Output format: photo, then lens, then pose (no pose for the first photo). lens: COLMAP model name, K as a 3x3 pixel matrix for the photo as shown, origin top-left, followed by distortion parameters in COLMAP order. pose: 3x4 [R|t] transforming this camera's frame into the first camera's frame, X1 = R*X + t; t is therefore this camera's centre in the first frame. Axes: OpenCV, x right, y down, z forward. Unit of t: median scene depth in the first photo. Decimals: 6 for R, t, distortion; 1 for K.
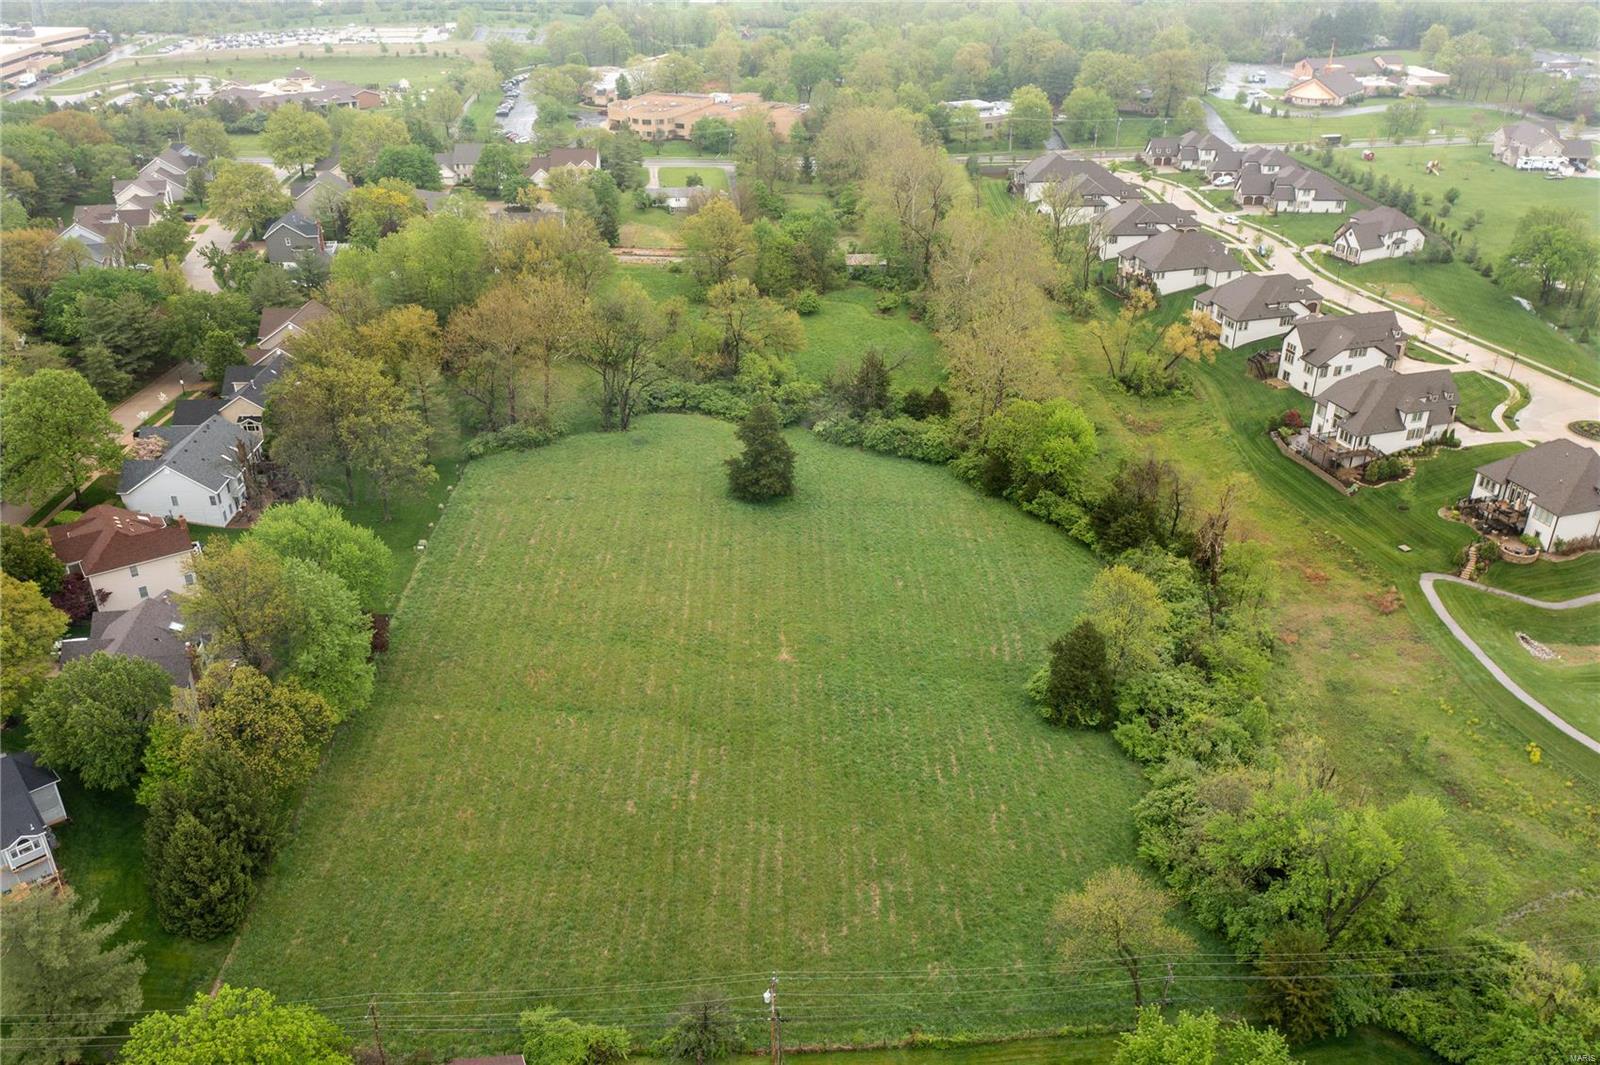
lens RADIAL K [[1273.2, 0, 797.1], [0, 1273.2, 538.4], [0, 0, 1]] dist [-0.007154, -0.000255]
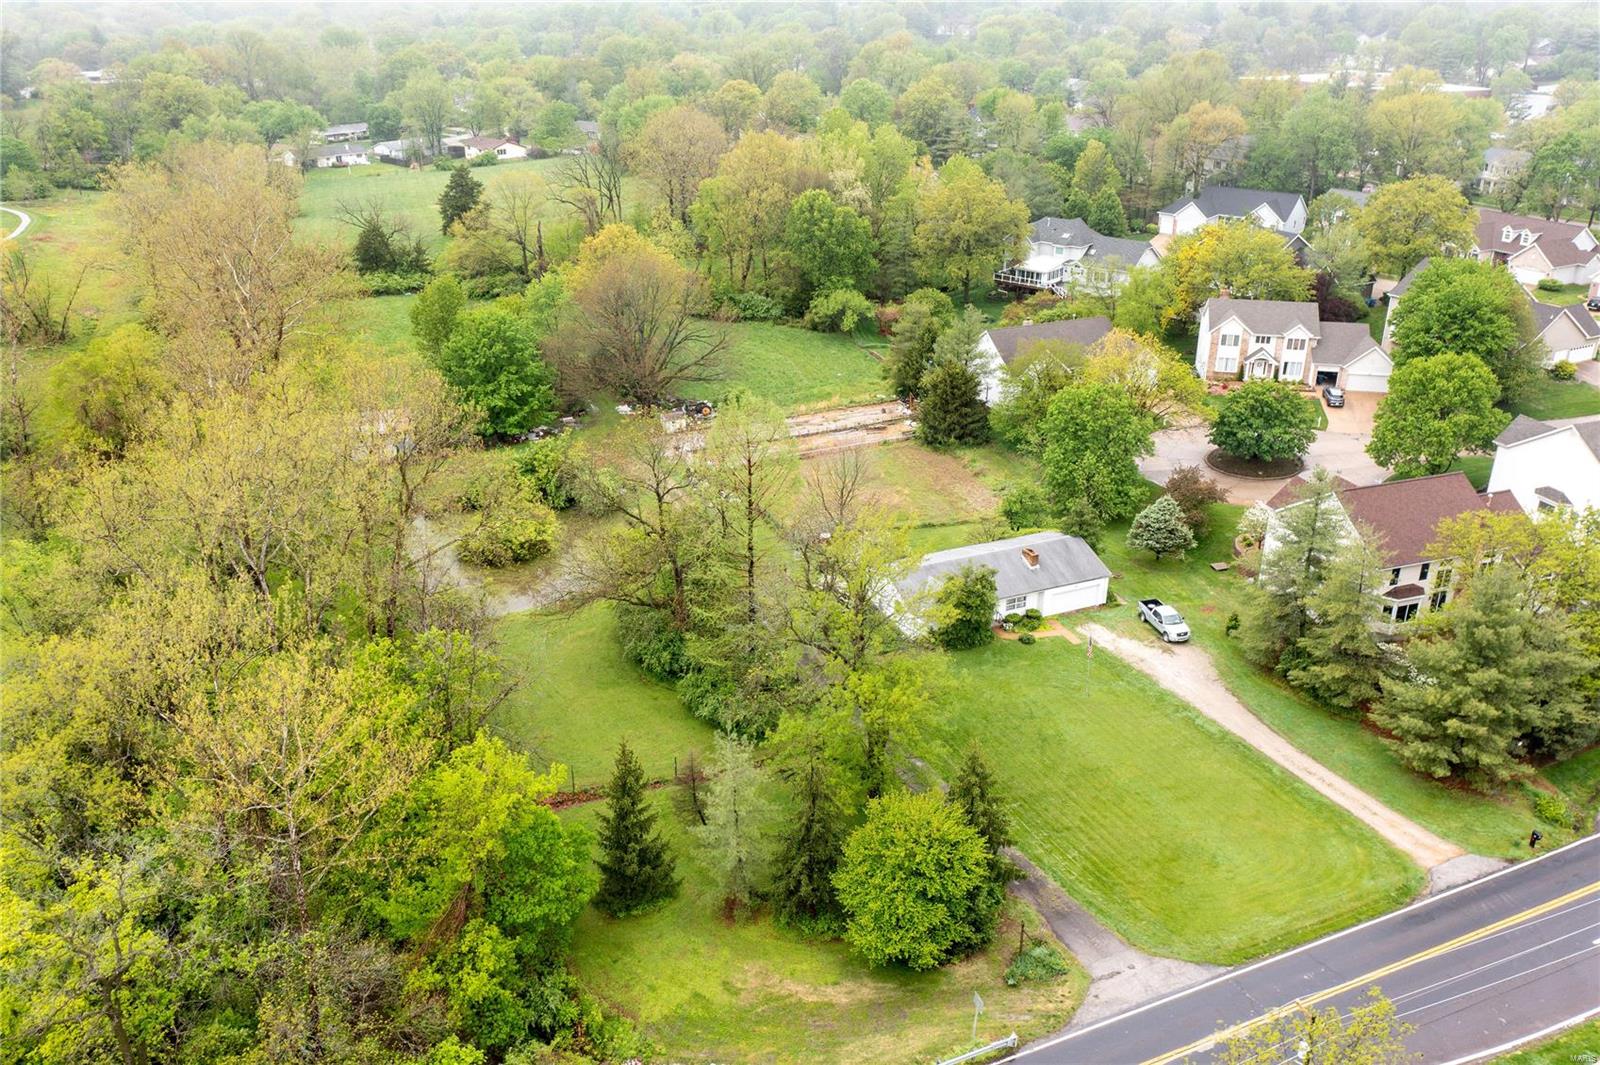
lens RADIAL K [[1273.2, 0, 798.5], [0, 1273.2, 527.7], [0, 0, 1]] dist [-0.007154, -0.000255]
pose [[-0.949993, 0.122821, -0.287105, 0.060970], [-0.150636, 0.625120, 0.765855, -0.886179], [0.273538, 0.770805, -0.575358, 2.025793]]
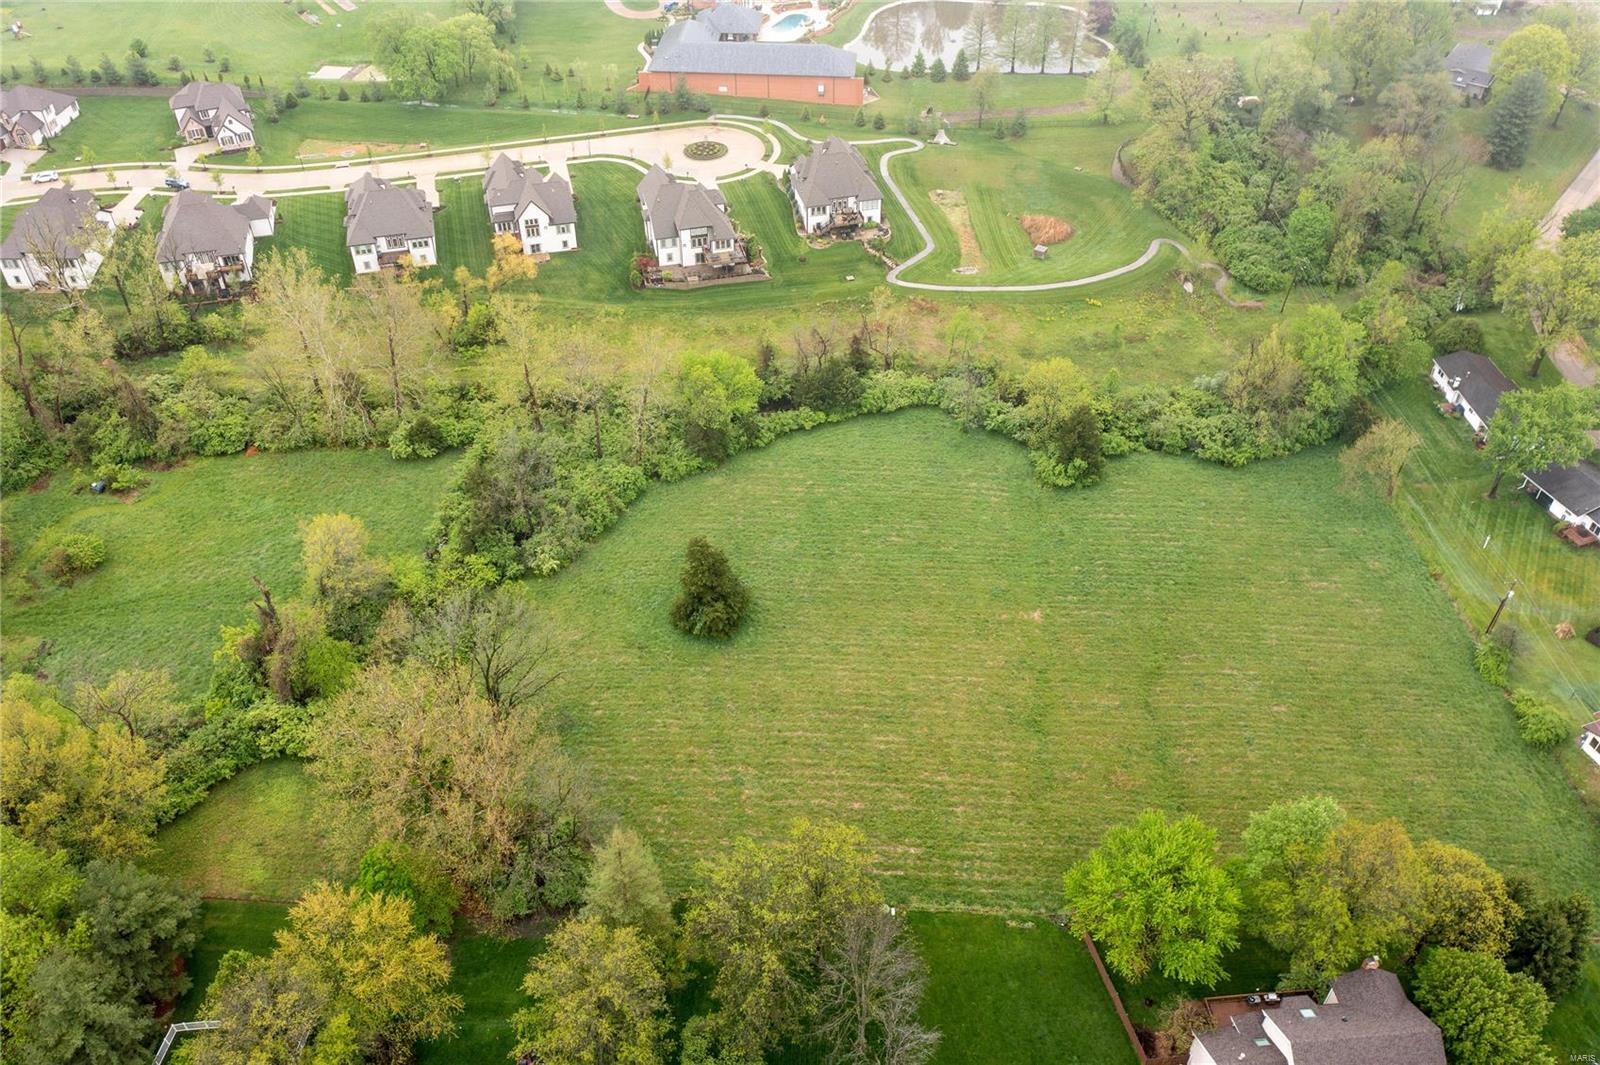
lens RADIAL K [[1273.2, 0, 794.6], [0, 1273.2, 524.2], [0, 0, 1]] dist [-0.007154, -0.000255]
pose [[0.055244, -0.655940, 0.752789, -0.621370], [0.473123, 0.681122, 0.558773, -0.525894], [-0.879263, 0.325293, 0.347968, 0.601532]]
